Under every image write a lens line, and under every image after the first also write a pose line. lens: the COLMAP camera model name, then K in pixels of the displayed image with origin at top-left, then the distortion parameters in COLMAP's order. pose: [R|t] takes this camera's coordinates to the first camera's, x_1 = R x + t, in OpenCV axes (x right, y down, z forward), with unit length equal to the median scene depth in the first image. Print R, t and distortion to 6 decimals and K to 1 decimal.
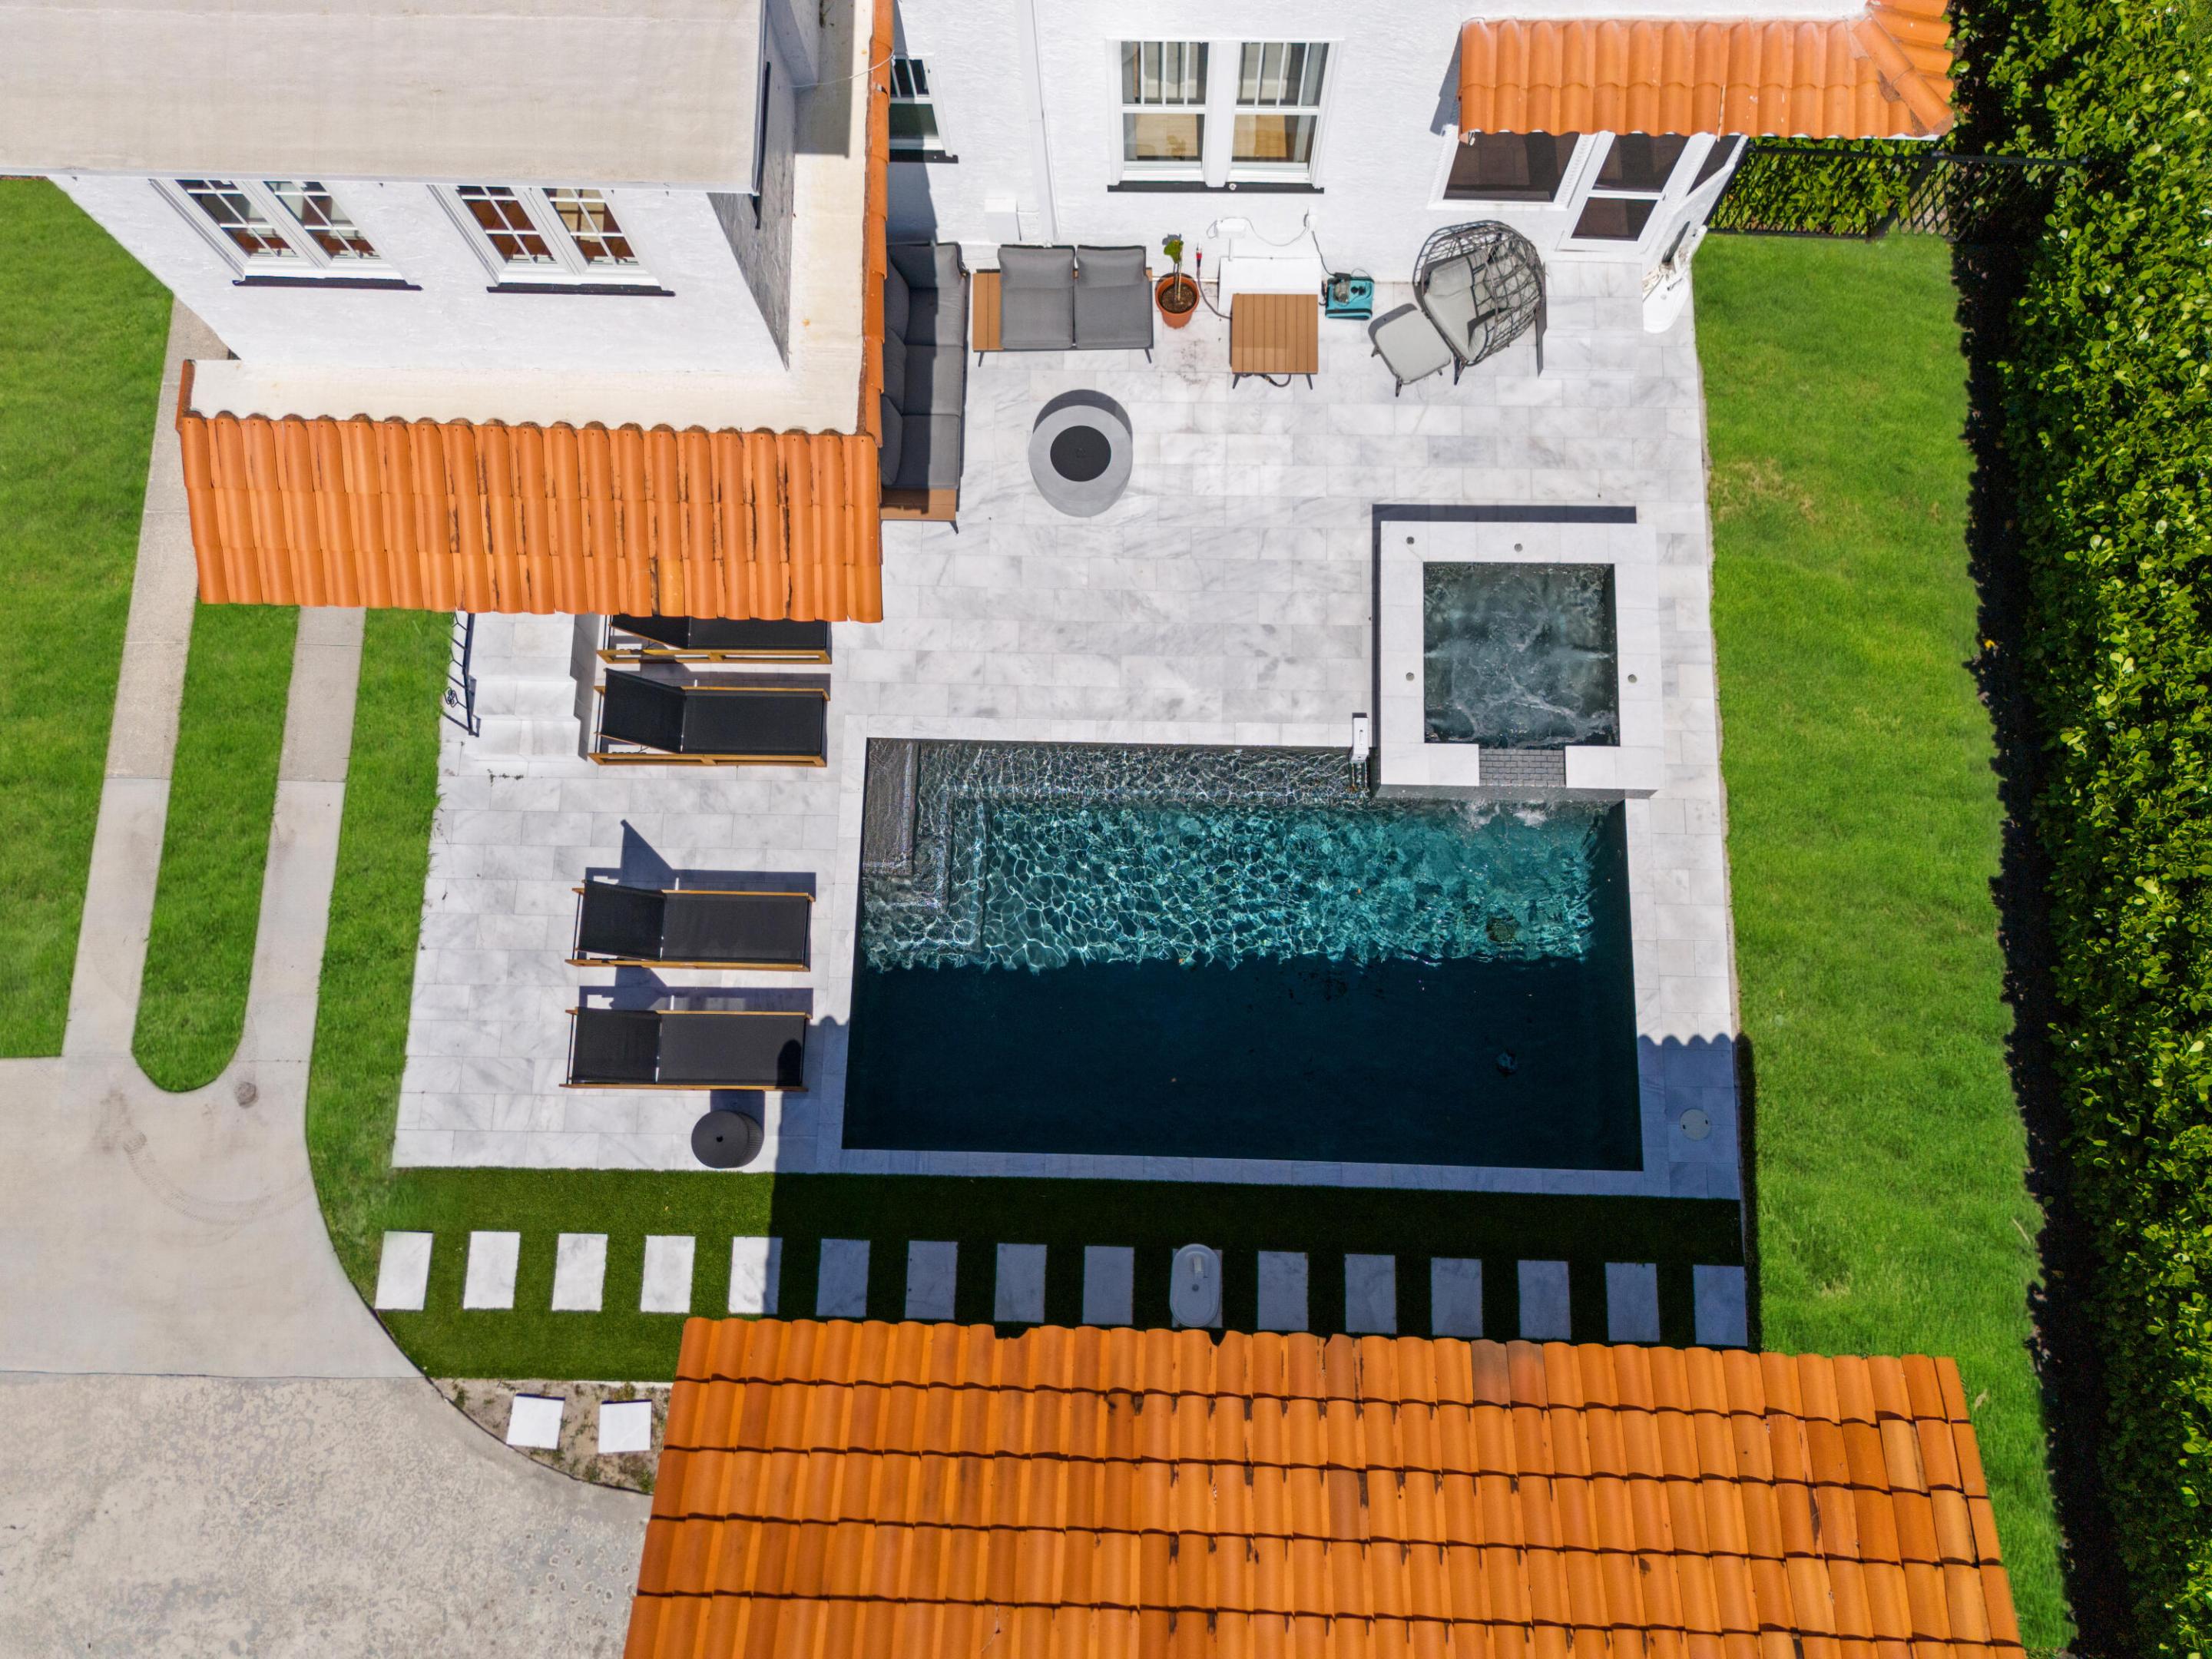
lens RADIAL K [[1635.2, 0, 1108.2], [0, 1635.2, 832.2], [0, 0, 1]] dist [0.020255, -0.009955]
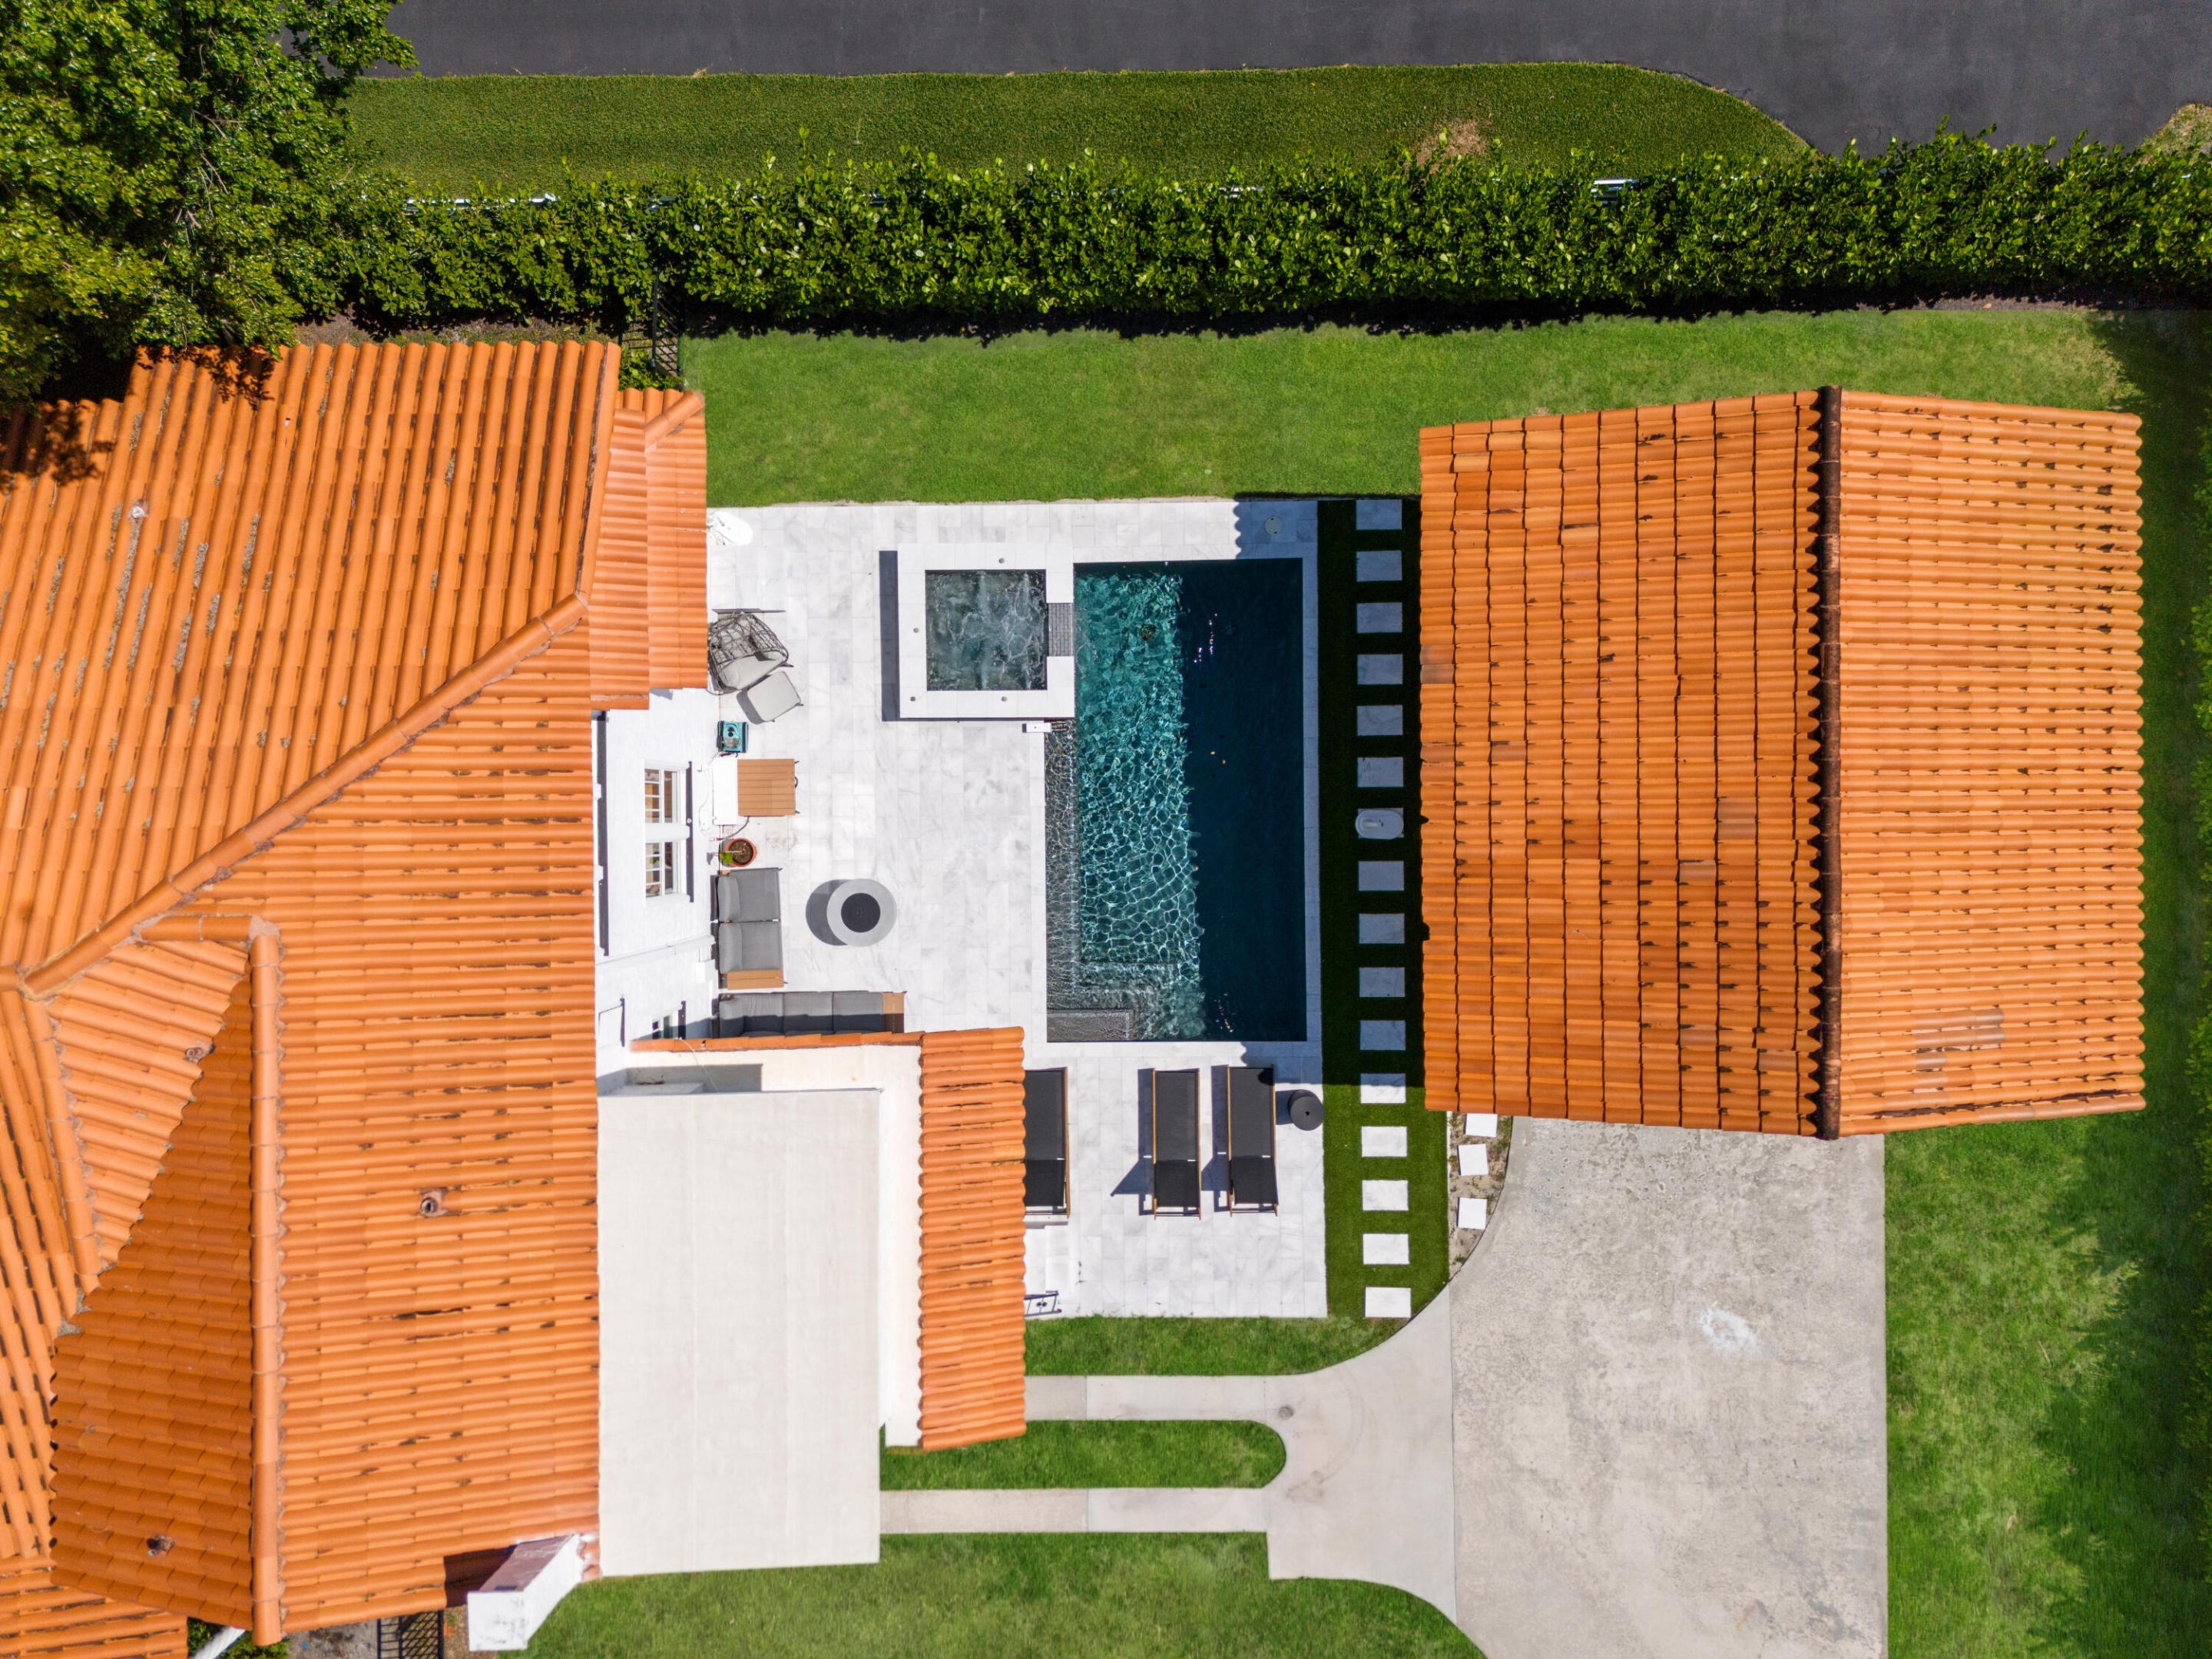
lens RADIAL K [[1635.2, 0, 1107.2], [0, 1635.2, 826.4], [0, 0, 1]] dist [0.020255, -0.009955]
pose [[-0.034814, -0.999170, 0.021157, 0.025385], [0.983163, -0.030441, 0.180177, -0.292081], [-0.179383, 0.027074, 0.983407, -0.582263]]
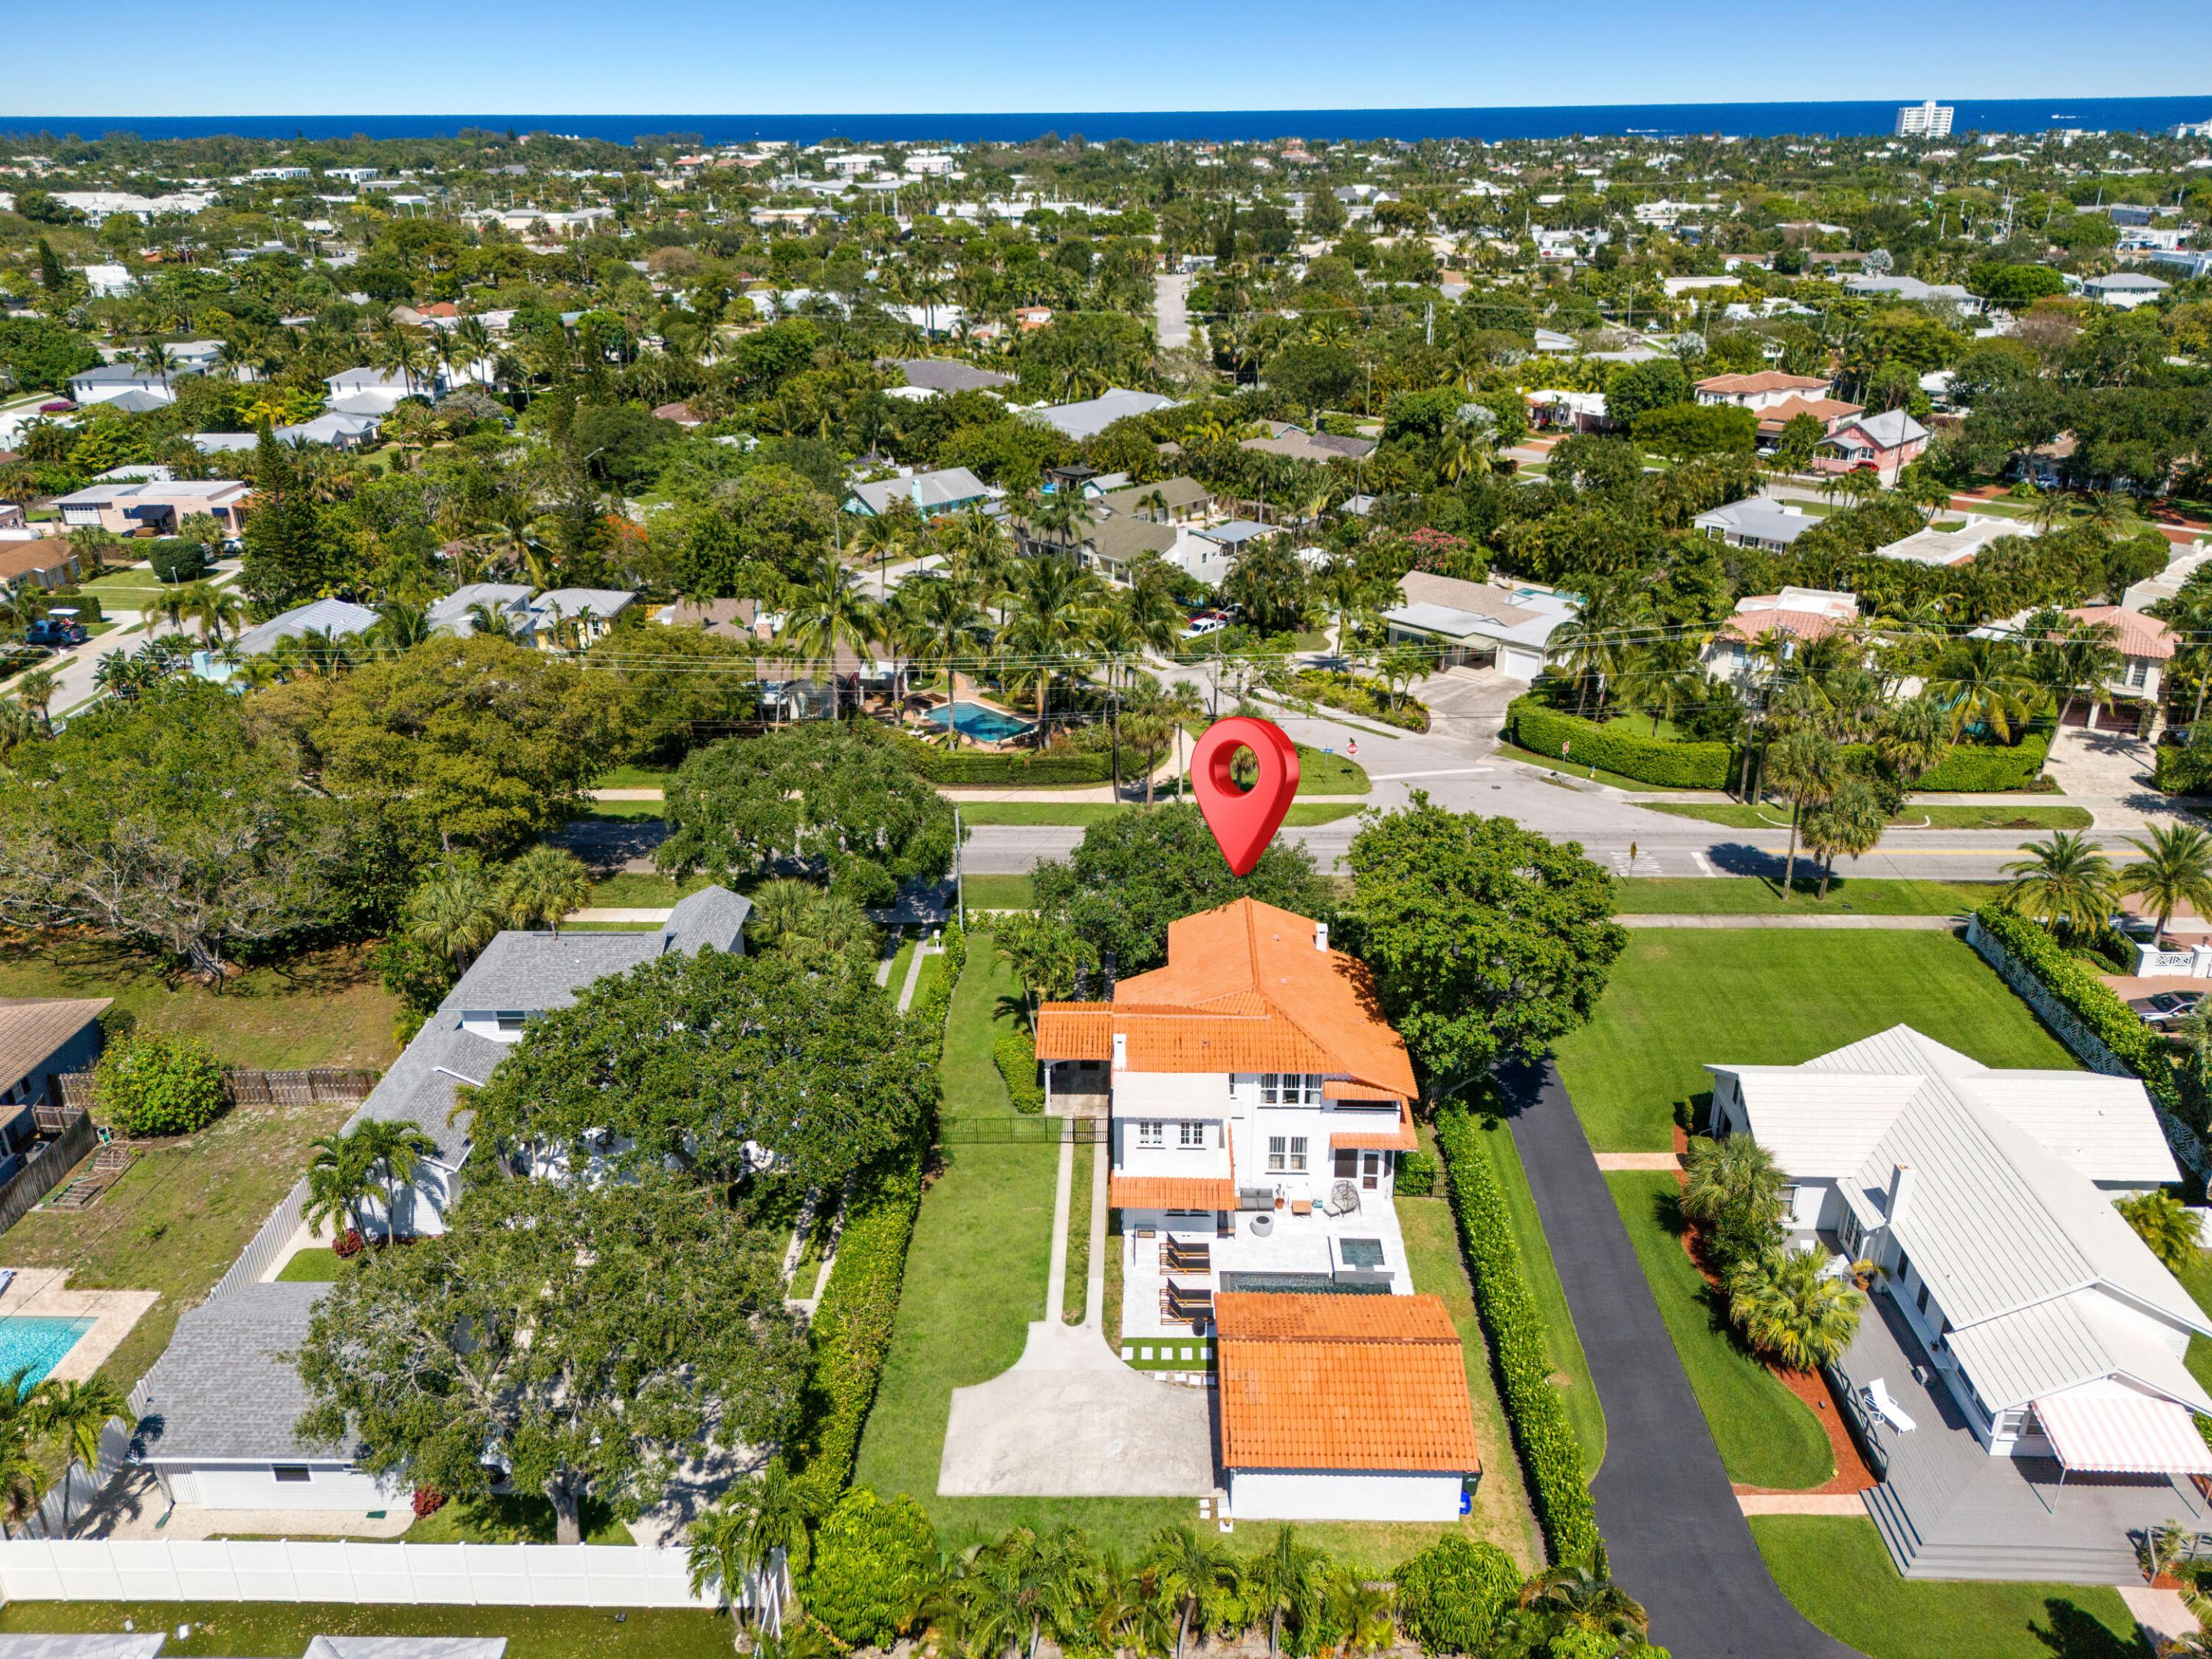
lens RADIAL K [[1635.2, 0, 1097.8], [0, 1635.2, 825.7], [0, 0, 1]] dist [0.020255, -0.009955]
pose [[0.999912, 0.013215, 0.000995, -0.529341], [-0.007131, 0.599831, -0.800095, 2.962252], [-0.011170, 0.800017, 0.599873, -2.817676]]
